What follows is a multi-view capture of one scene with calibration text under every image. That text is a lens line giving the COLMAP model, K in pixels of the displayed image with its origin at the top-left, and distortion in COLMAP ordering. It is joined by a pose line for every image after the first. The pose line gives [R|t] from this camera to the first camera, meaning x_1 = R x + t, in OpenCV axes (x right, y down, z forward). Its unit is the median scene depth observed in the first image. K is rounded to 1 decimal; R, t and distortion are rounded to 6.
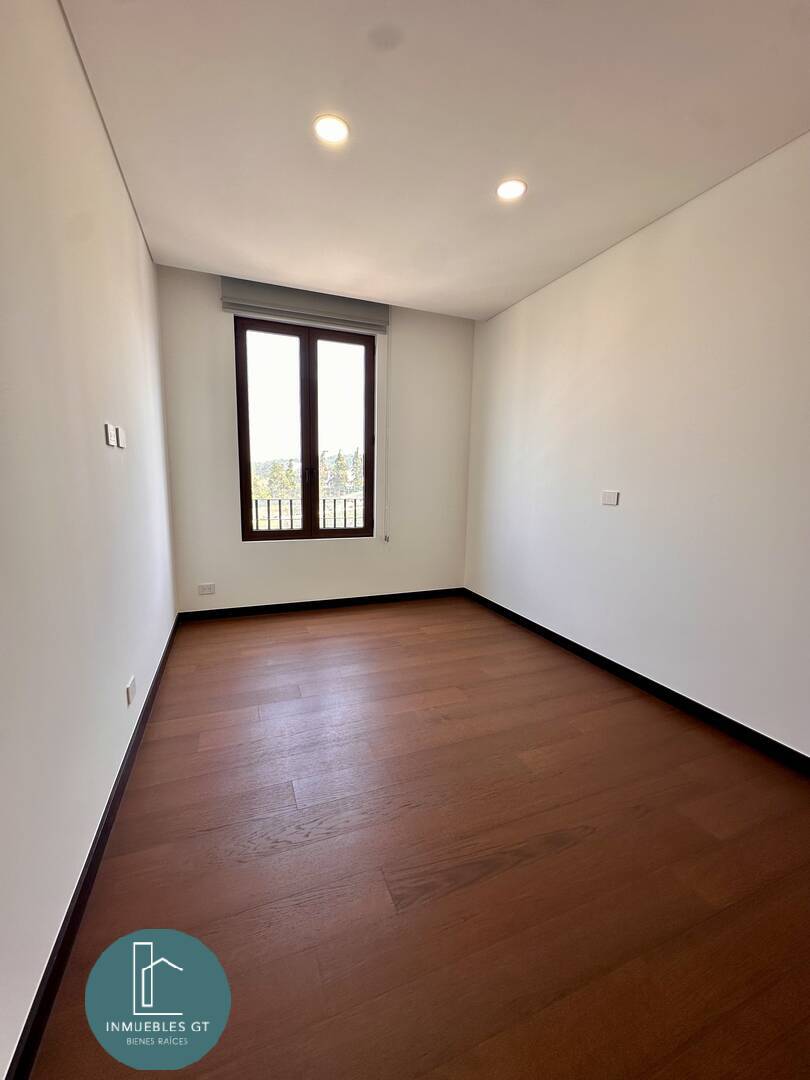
lens RADIAL K [[429.0, 0, 405.0], [0, 429.0, 540.0], [0, 0, 1]] dist [-0.000050, 0.000104]
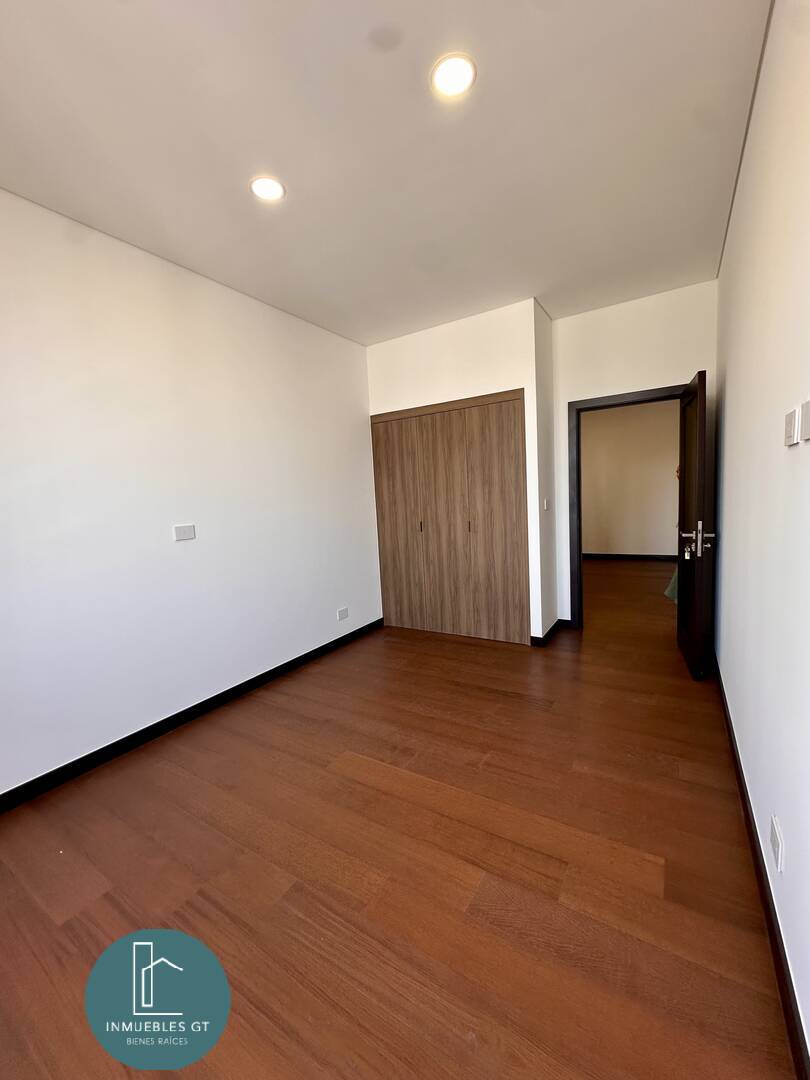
lens RADIAL K [[429.0, 0, 405.0], [0, 429.0, 540.0], [0, 0, 1]] dist [-0.000050, 0.000104]
pose [[-0.592745, -0.069799, 0.802360, -0.554522], [0.158667, 0.966593, 0.201302, -0.196250], [-0.789606, 0.246629, -0.561869, 1.173744]]
